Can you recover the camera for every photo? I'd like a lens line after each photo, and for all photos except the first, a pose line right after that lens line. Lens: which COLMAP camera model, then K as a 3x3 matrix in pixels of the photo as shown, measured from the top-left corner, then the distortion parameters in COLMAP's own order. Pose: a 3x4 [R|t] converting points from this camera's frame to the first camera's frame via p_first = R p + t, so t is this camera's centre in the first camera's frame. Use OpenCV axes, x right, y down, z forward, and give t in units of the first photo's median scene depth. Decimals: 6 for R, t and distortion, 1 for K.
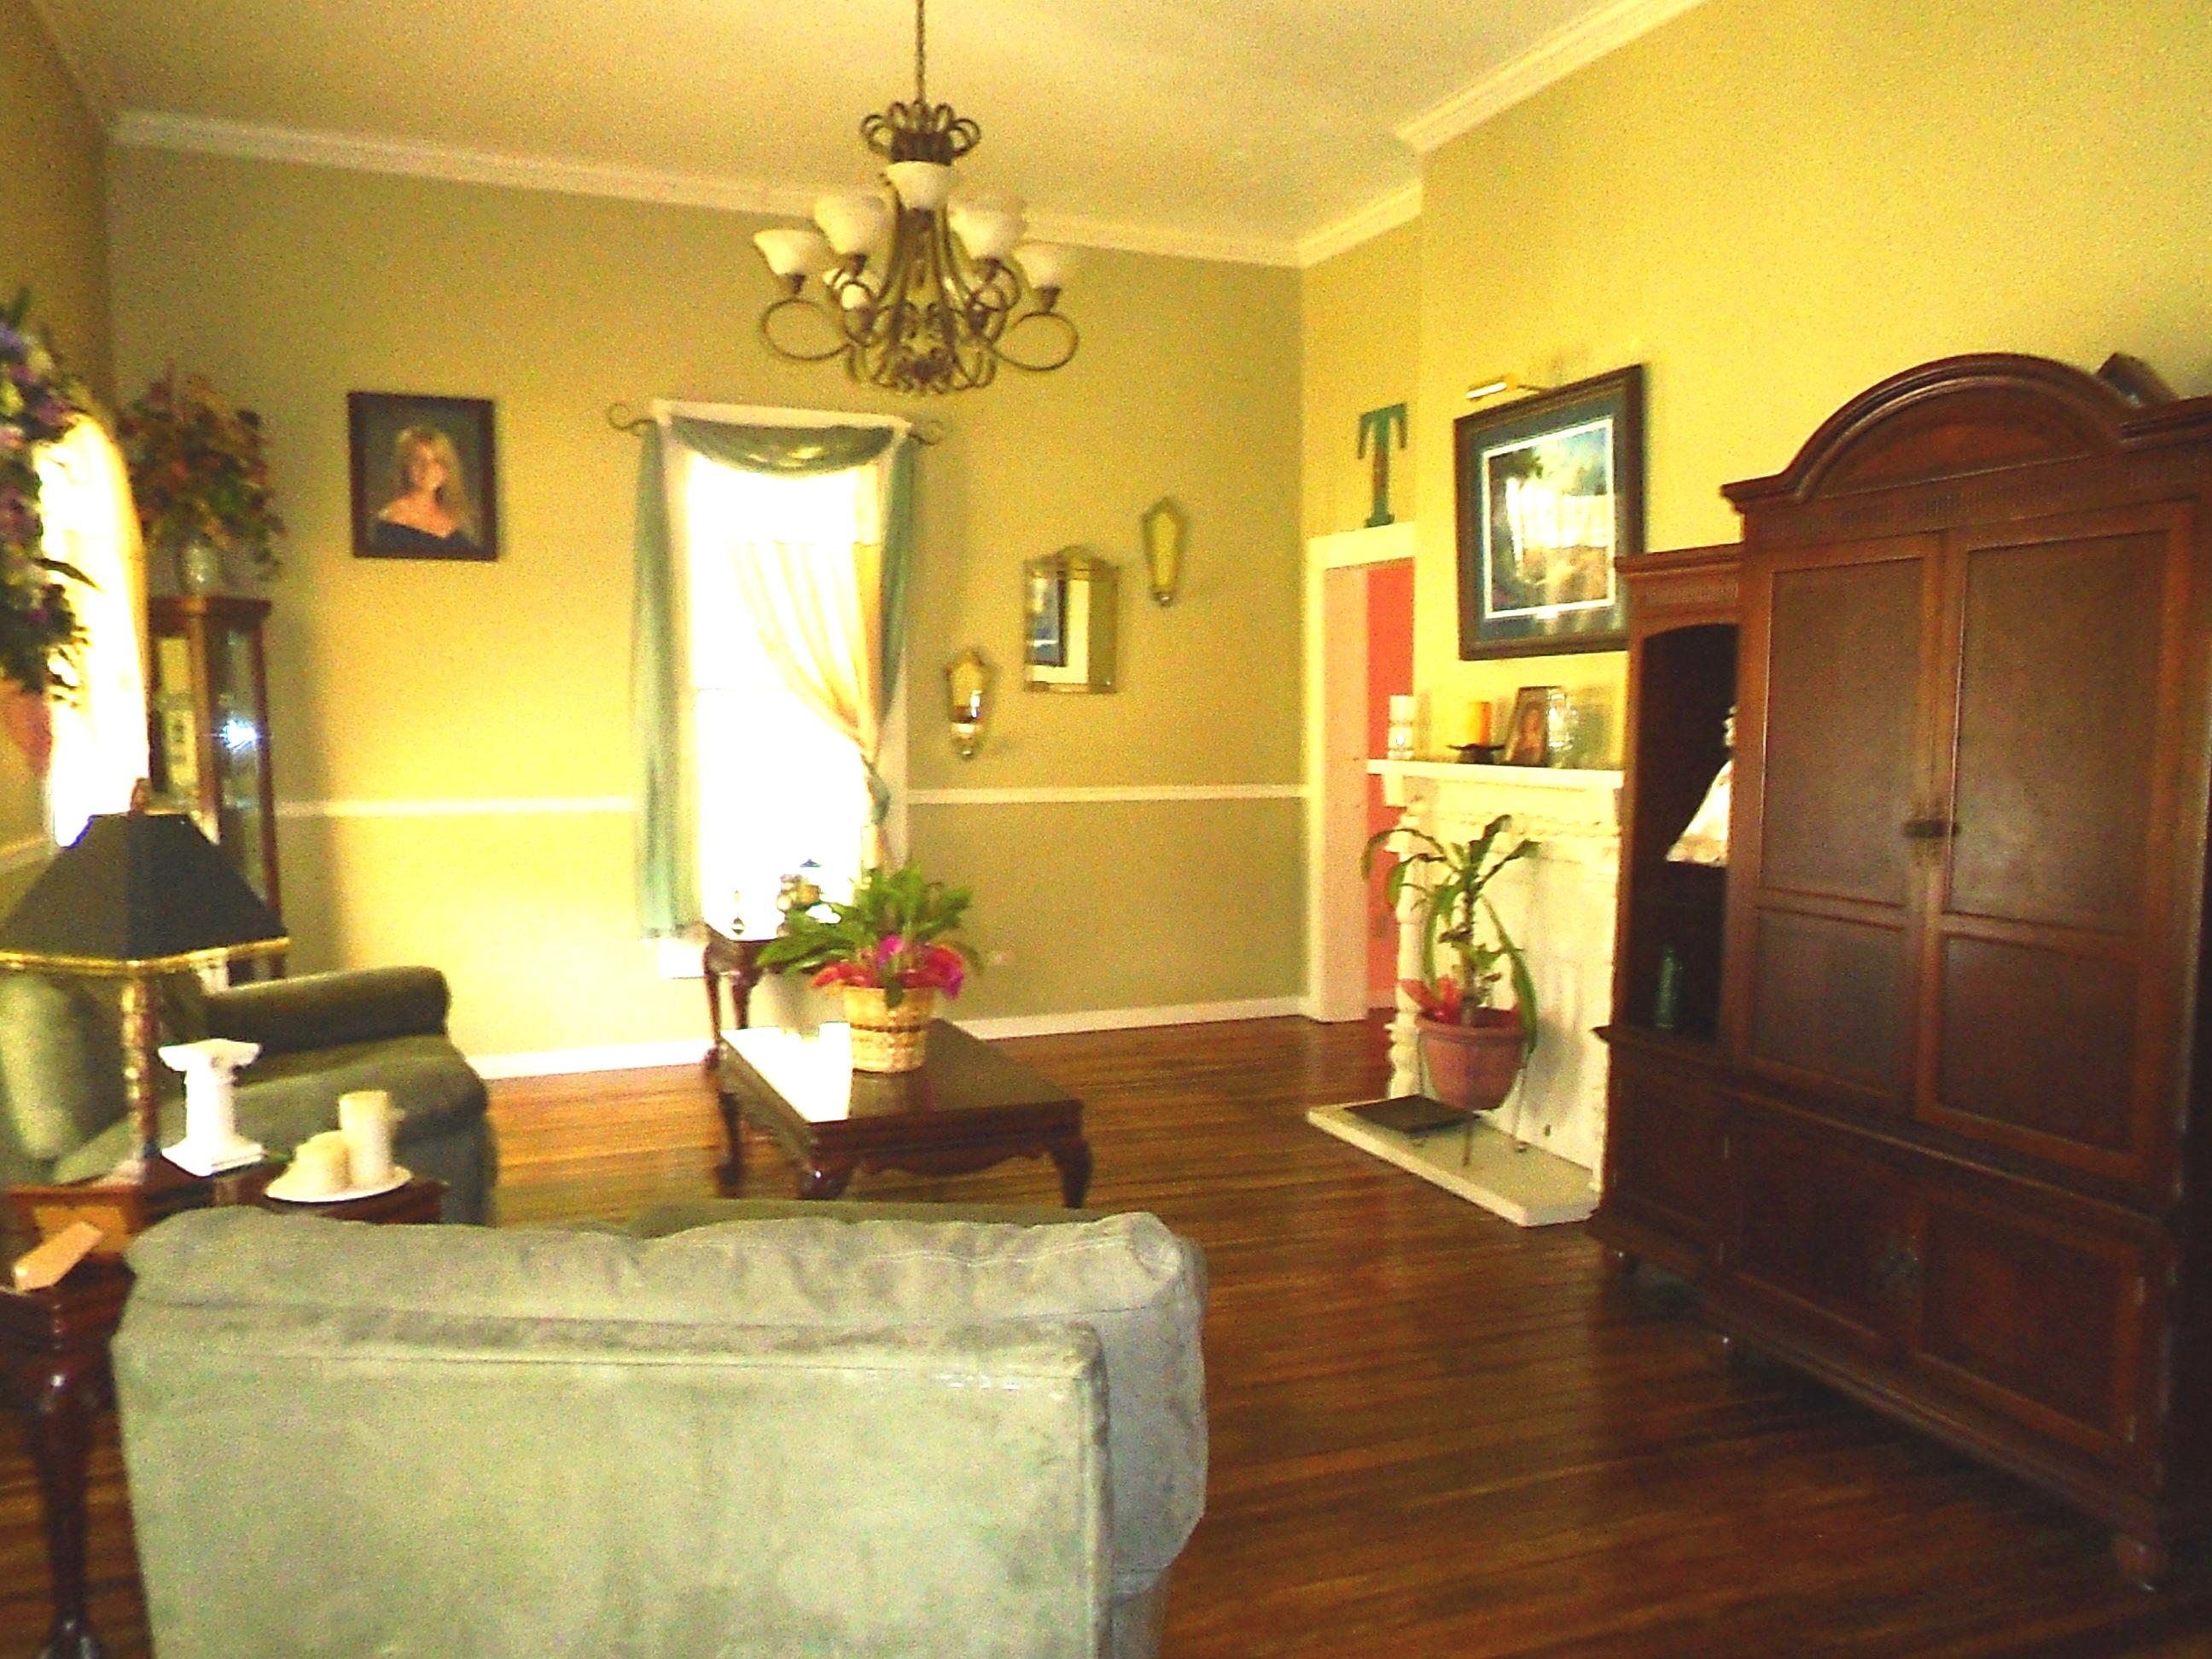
lens RADIAL K [[1676.7, 0, 1106.0], [0, 1676.7, 829.5], [0, 0, 1]] dist [-0.008948, 0.009015]
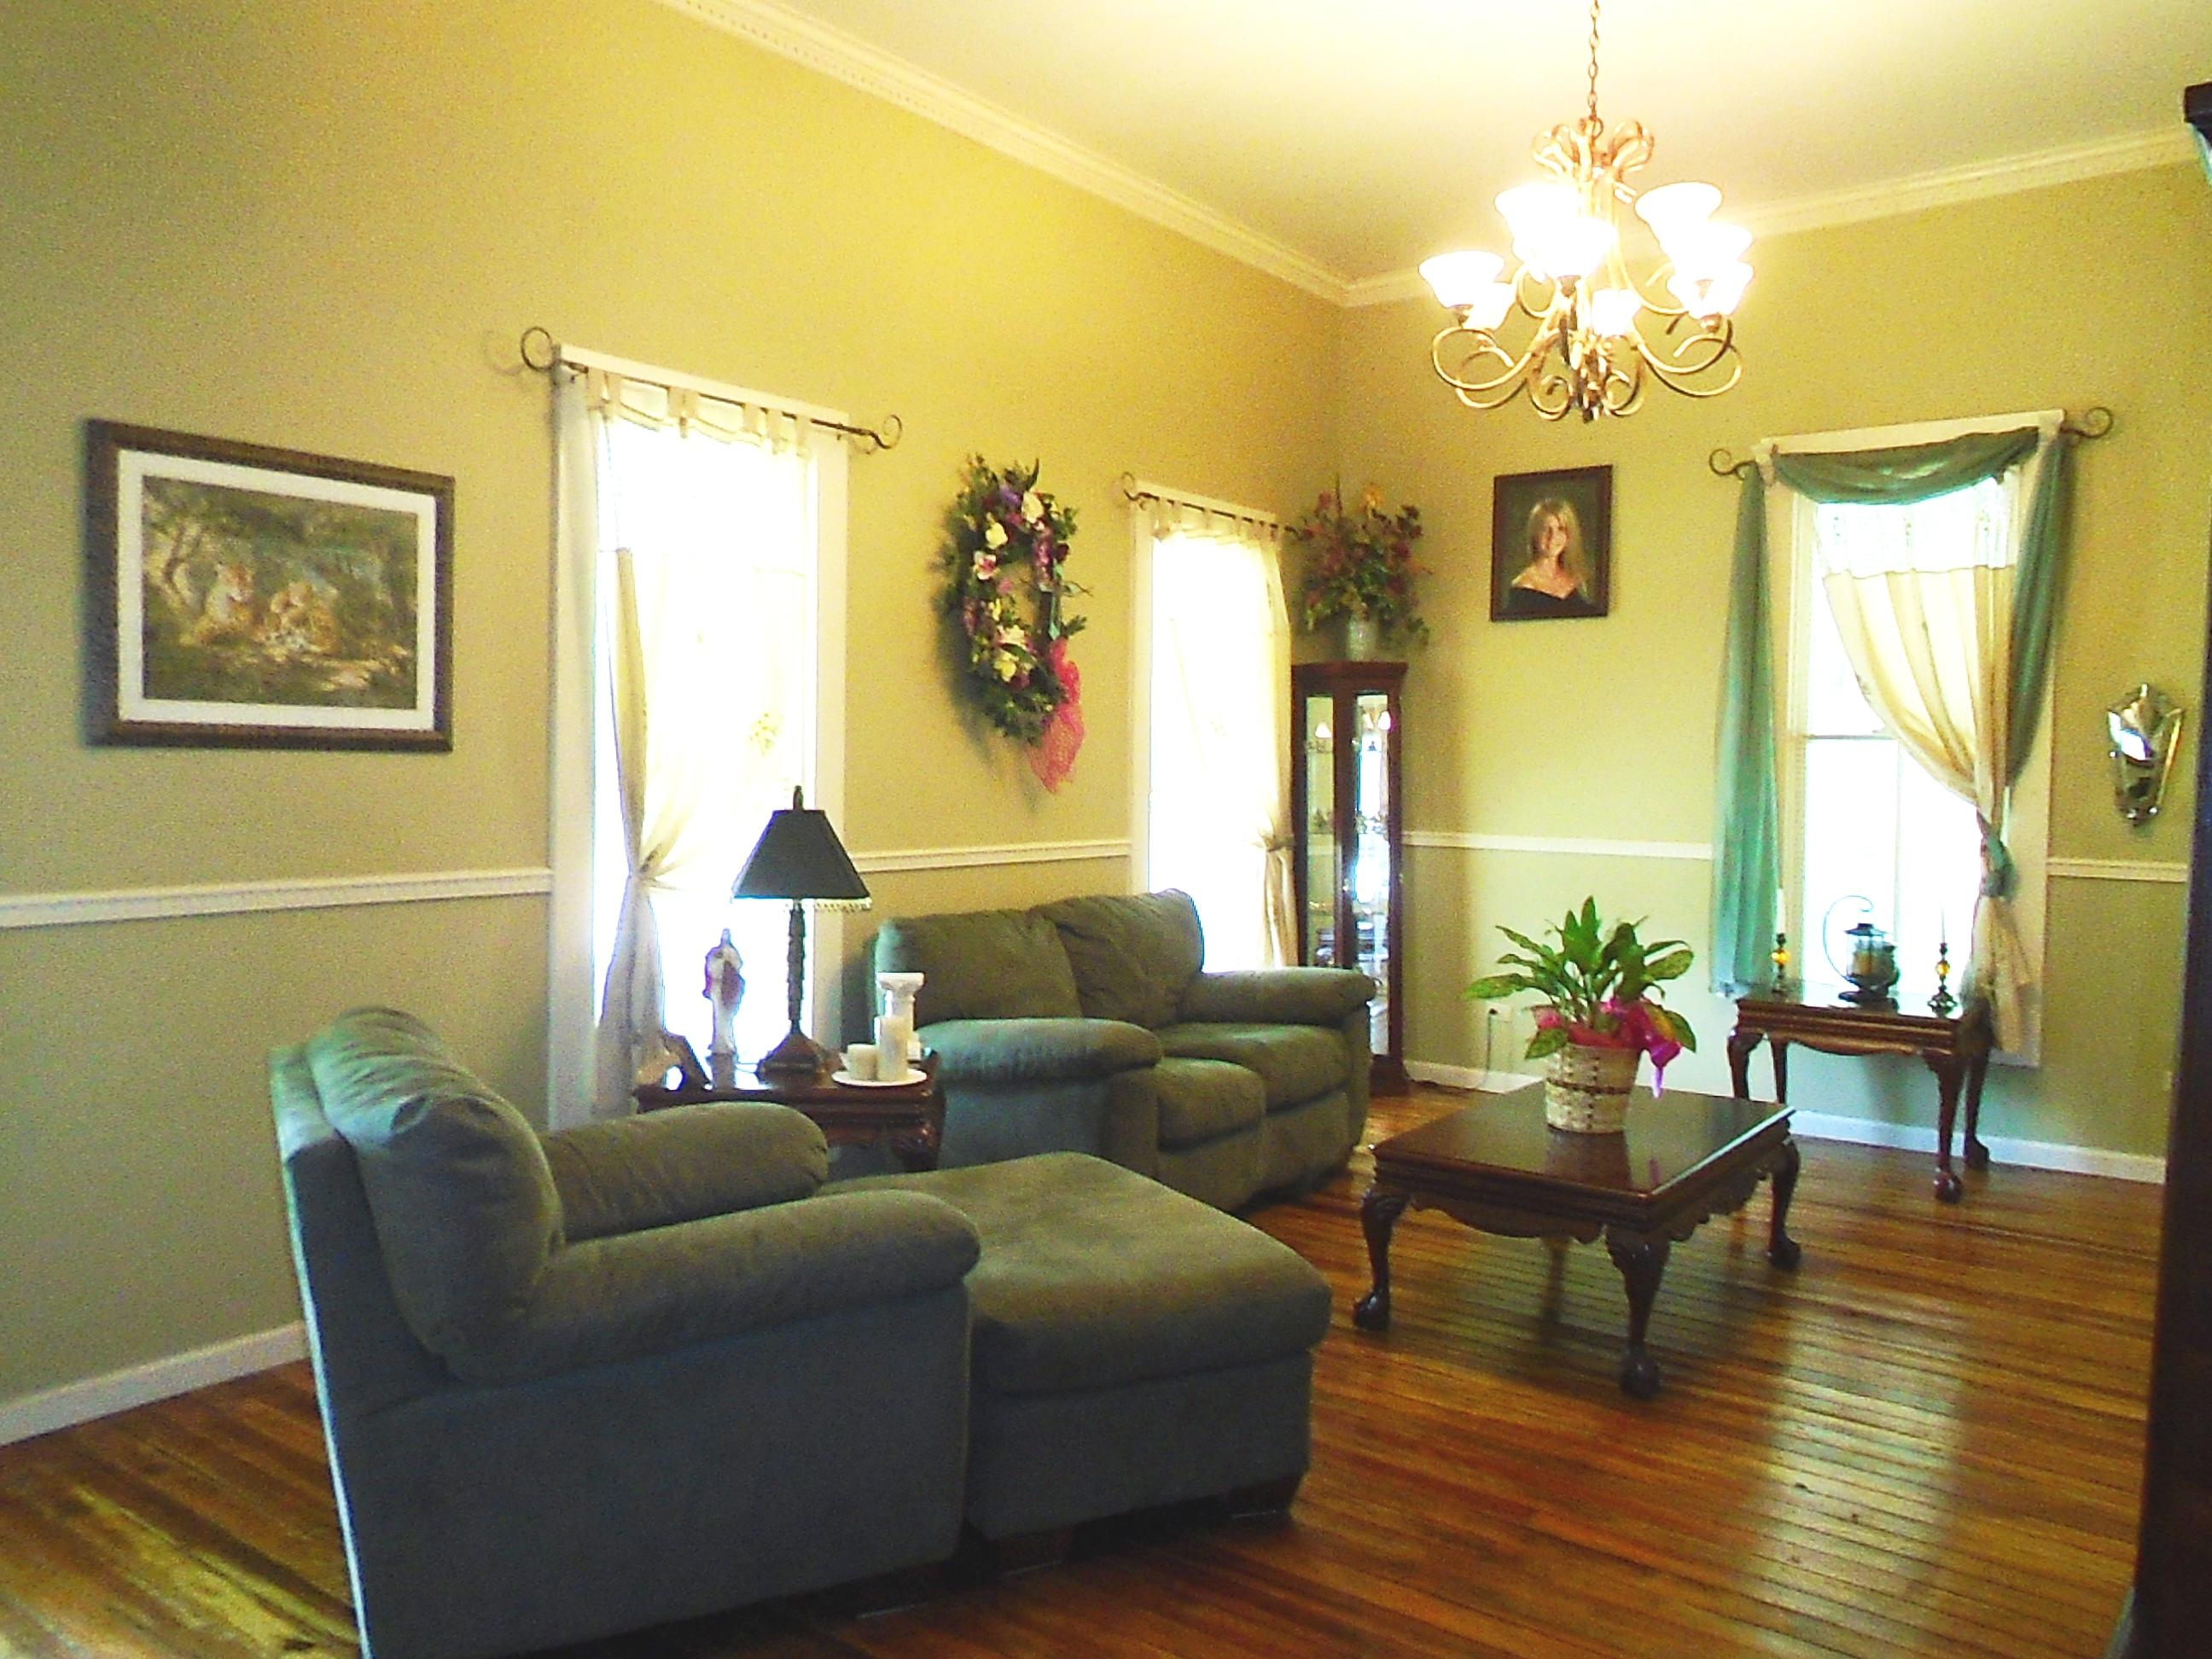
lens RADIAL K [[1676.7, 0, 1106.0], [0, 1676.7, 829.5], [0, 0, 1]] dist [-0.008948, 0.009015]
pose [[0.513973, 0.043034, -0.856726, 0.457033], [-0.074567, 0.997202, 0.005355, -0.009701], [0.854559, 0.061131, 0.515743, 0.228514]]
